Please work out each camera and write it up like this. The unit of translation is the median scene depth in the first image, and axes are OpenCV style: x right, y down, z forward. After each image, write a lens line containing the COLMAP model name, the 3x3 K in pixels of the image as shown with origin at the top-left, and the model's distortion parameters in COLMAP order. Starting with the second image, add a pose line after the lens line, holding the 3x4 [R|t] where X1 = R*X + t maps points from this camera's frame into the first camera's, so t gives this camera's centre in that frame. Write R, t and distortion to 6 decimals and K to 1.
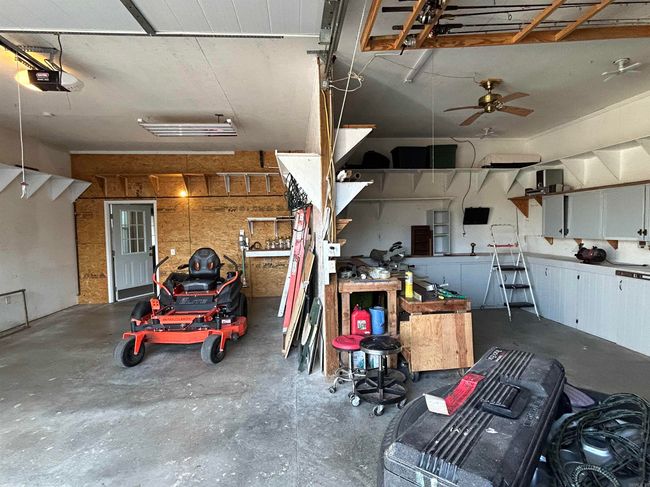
lens RADIAL K [[346.6, 0, 326.1], [0, 346.6, 244.4], [0, 0, 1]] dist [-0.000107, -0.002079]
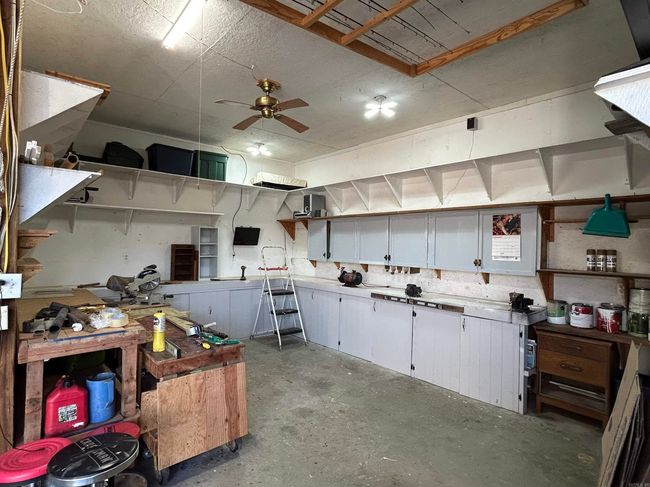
lens RADIAL K [[346.6, 0, 326.1], [0, 346.6, 244.4], [0, 0, 1]] dist [-0.000107, -0.002079]
pose [[0.797617, 0.034655, 0.602168, 0.073140], [-0.001942, 0.998490, -0.054892, -0.015846], [-0.603162, 0.042613, 0.796480, 0.218036]]
